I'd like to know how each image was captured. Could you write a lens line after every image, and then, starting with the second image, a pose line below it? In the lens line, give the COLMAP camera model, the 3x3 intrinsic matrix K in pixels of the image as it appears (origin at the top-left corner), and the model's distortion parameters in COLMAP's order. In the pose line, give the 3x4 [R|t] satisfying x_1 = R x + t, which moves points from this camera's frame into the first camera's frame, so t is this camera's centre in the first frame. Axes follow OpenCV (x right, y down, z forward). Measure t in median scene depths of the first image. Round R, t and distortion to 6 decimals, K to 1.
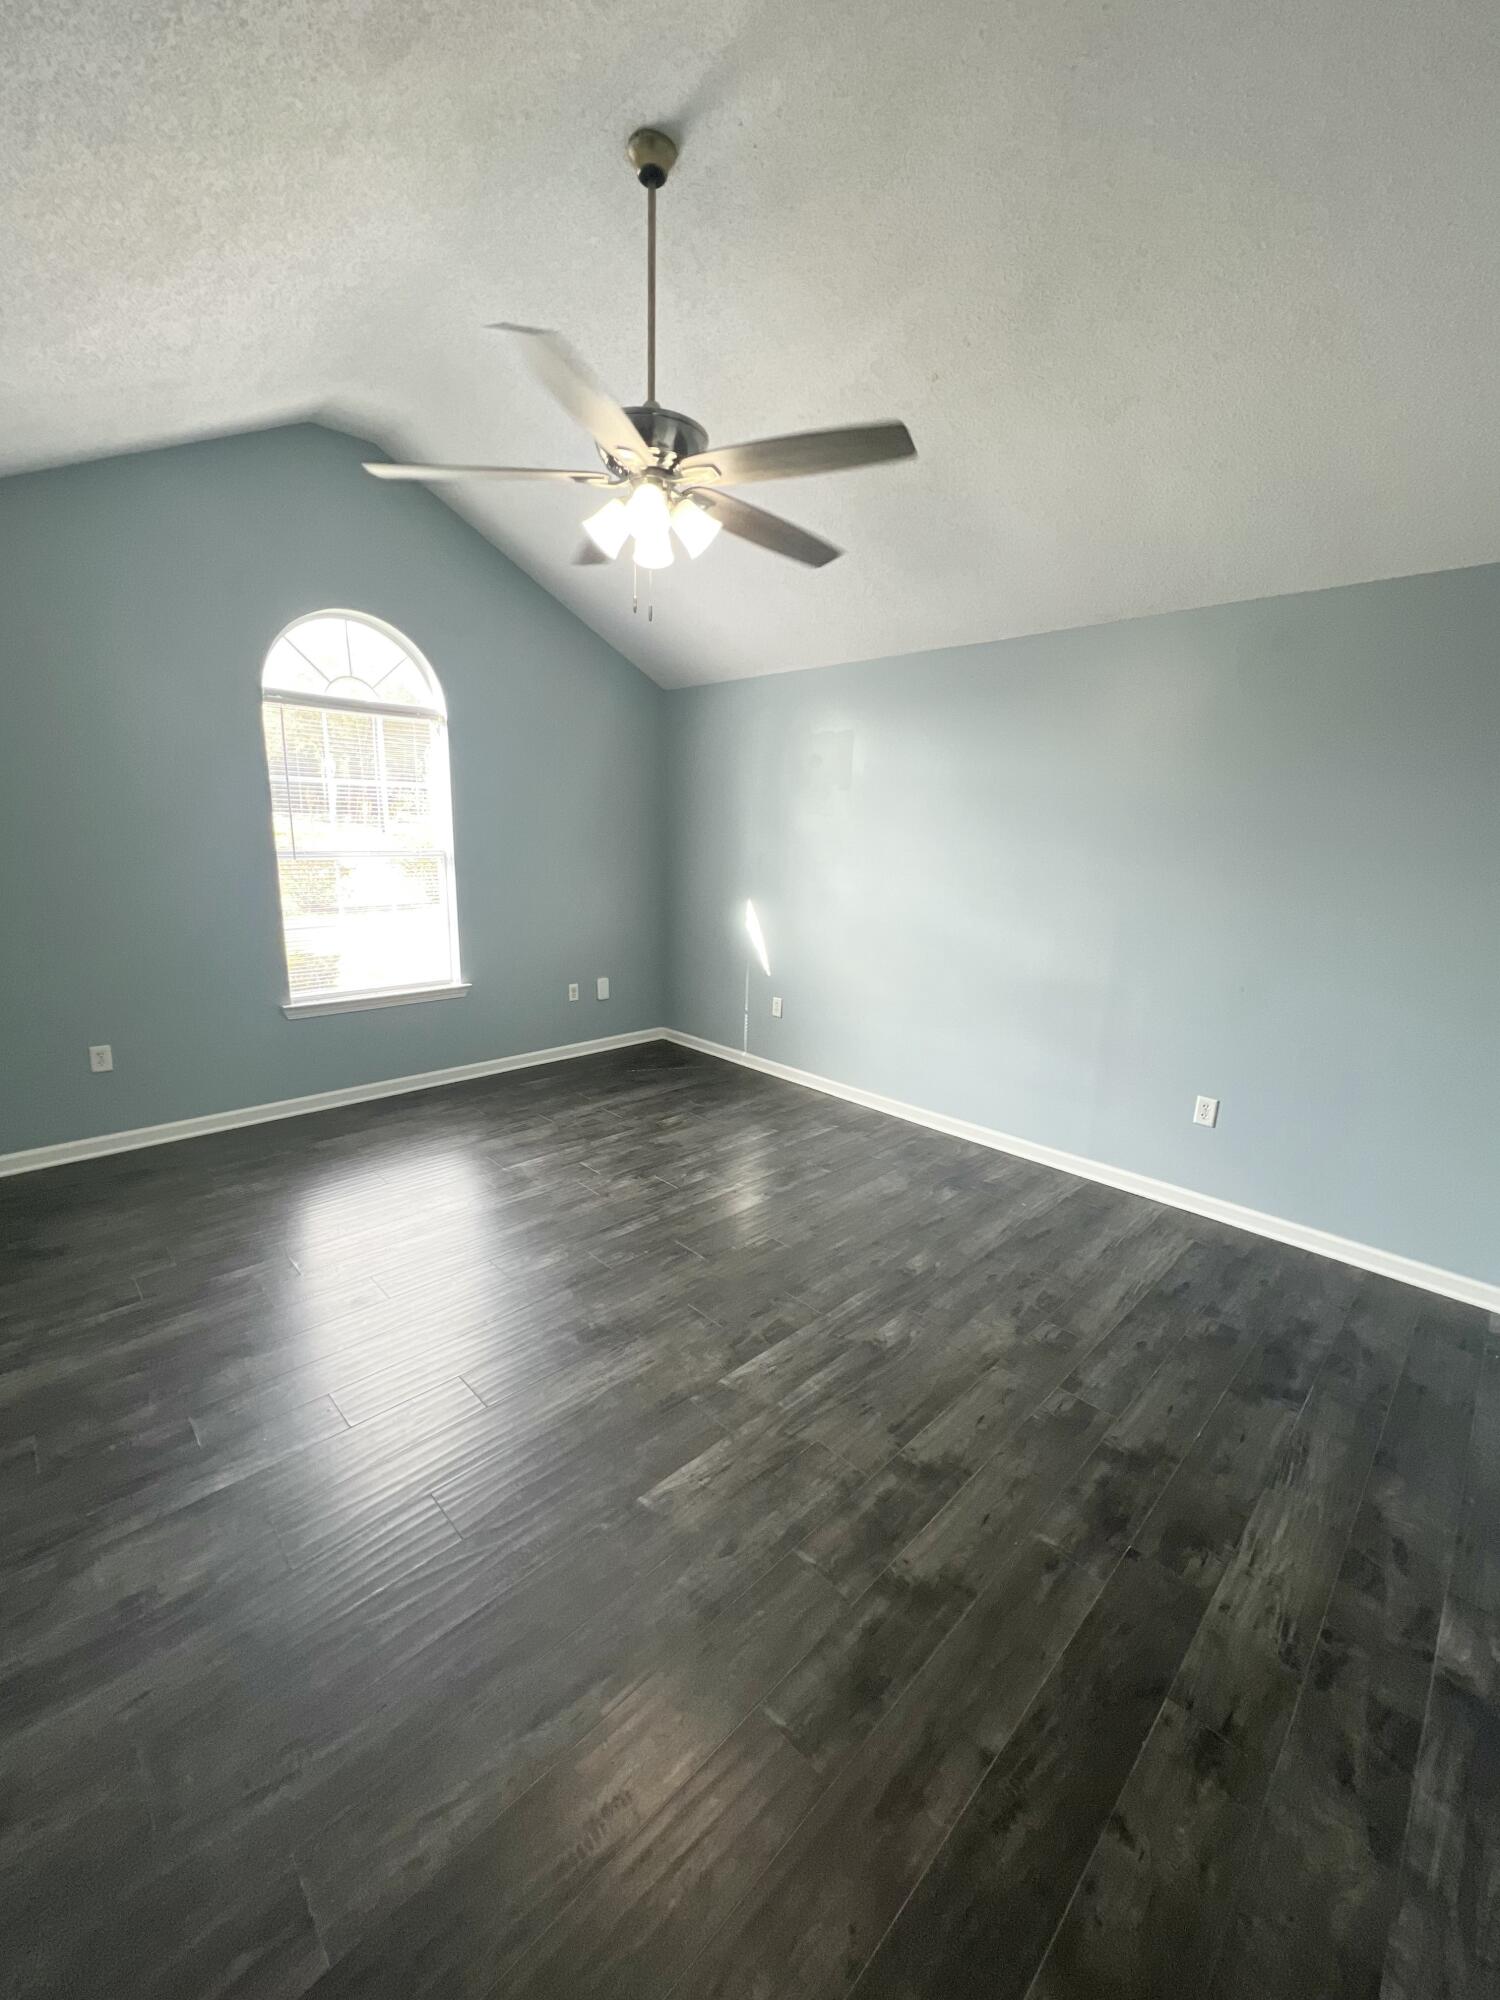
lens RADIAL K [[792.5, 0, 753.6], [0, 792.5, 997.3], [0, 0, 1]] dist [-0.000200, -0.000214]
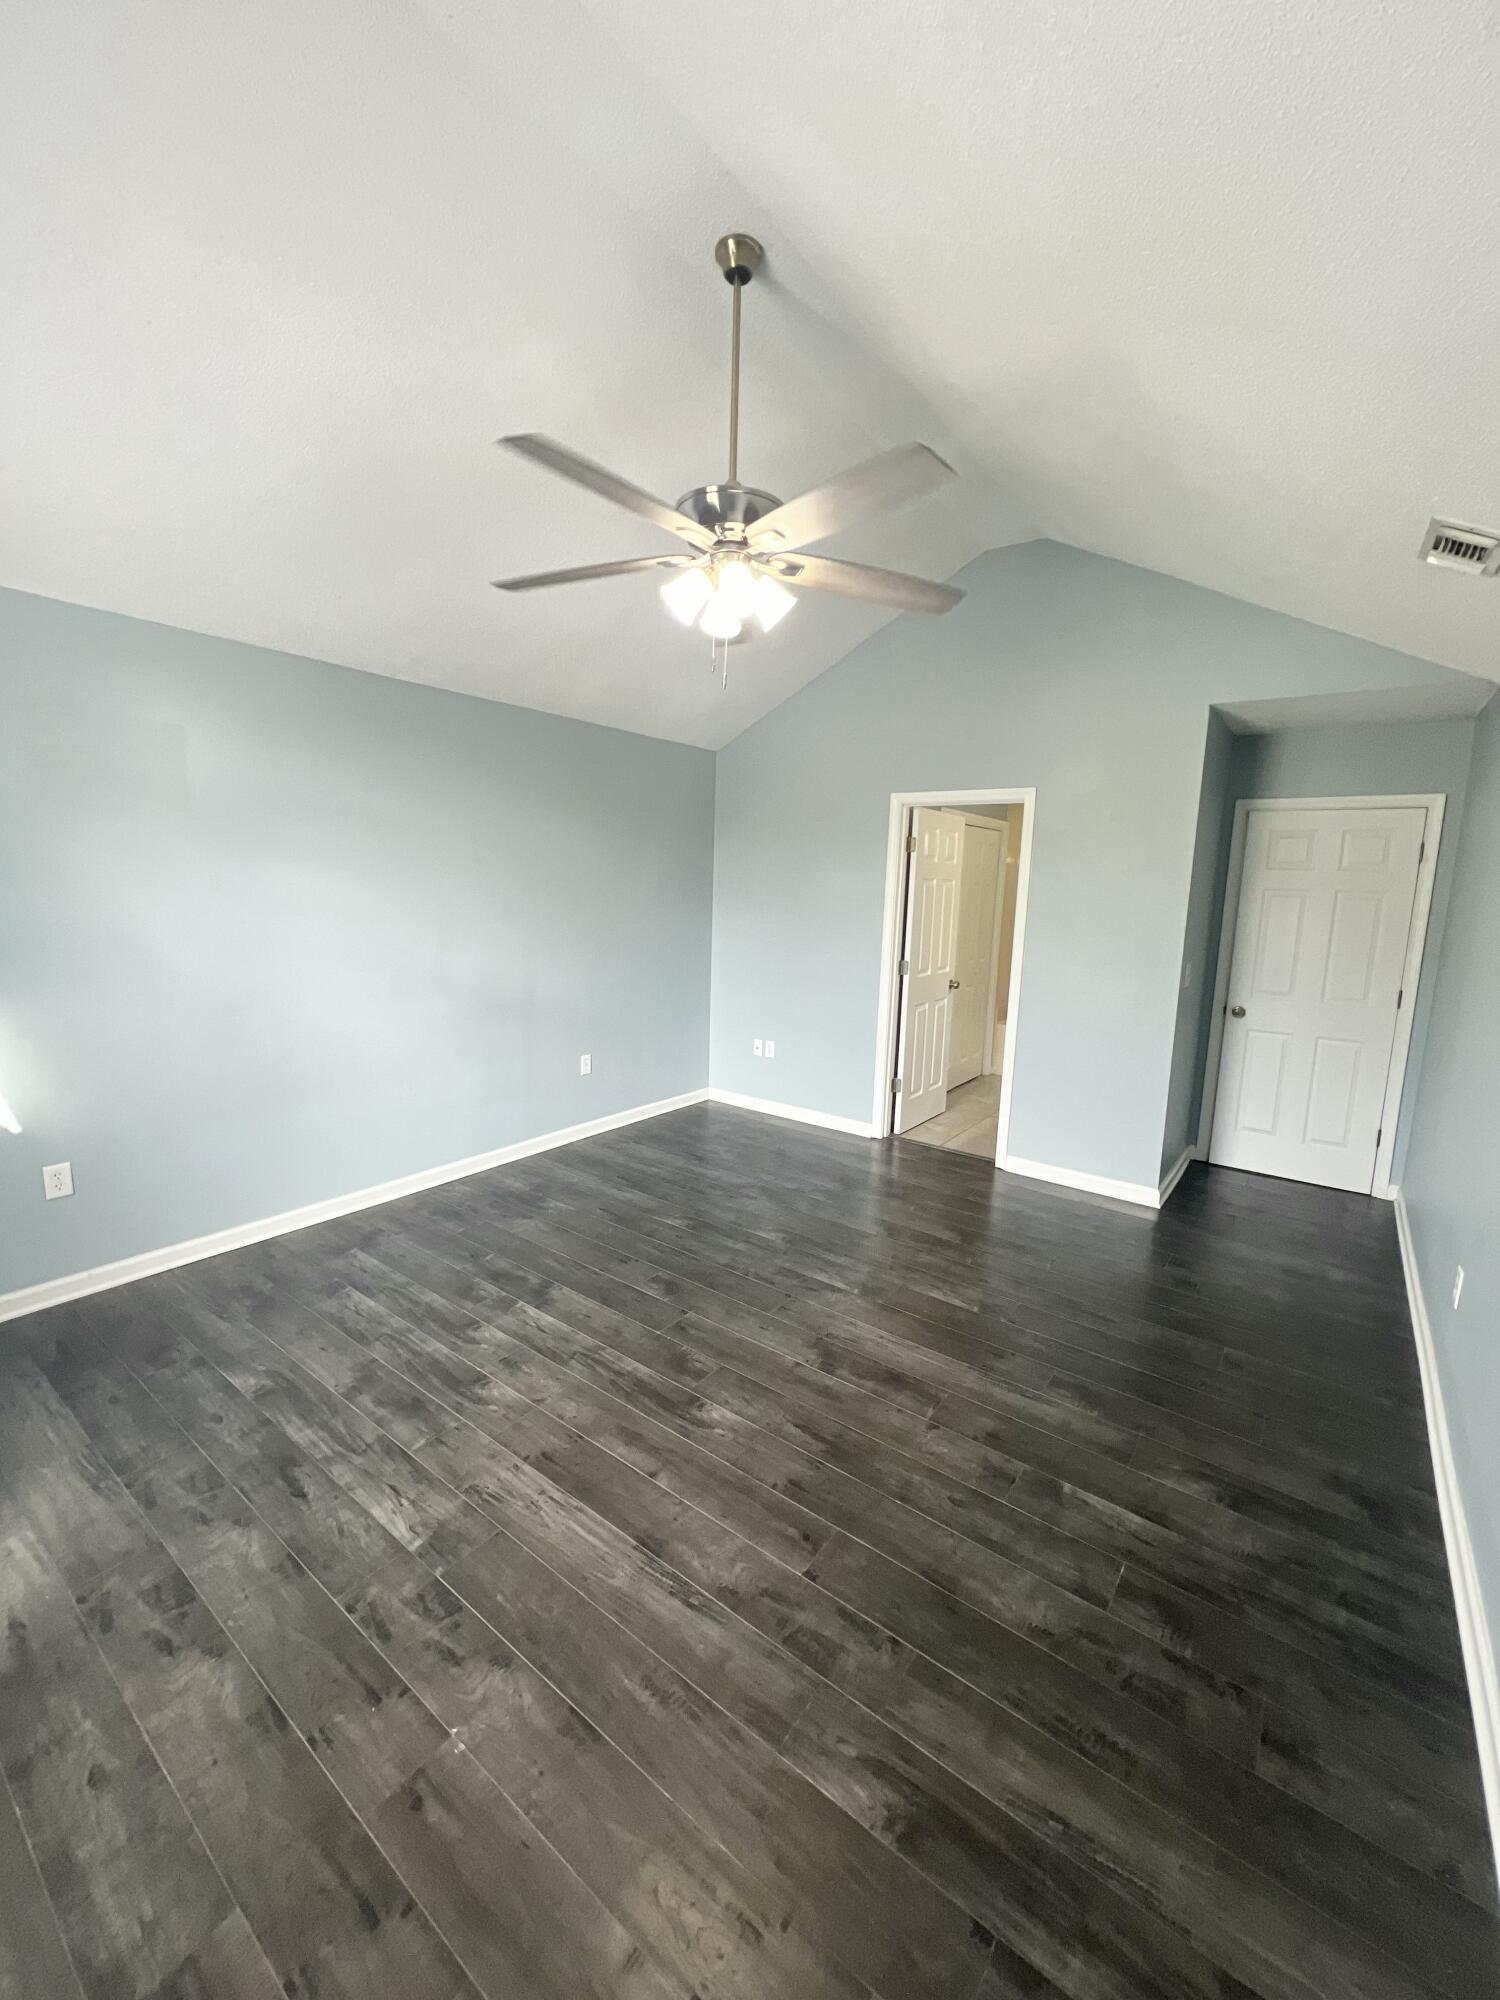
lens RADIAL K [[792.5, 0, 753.6], [0, 792.5, 997.3], [0, 0, 1]] dist [-0.000200, -0.000214]
pose [[-0.146347, -0.177964, 0.973094, -0.823139], [0.174669, 0.963580, 0.202493, -0.205159], [-0.973691, 0.199604, -0.109932, 0.802174]]
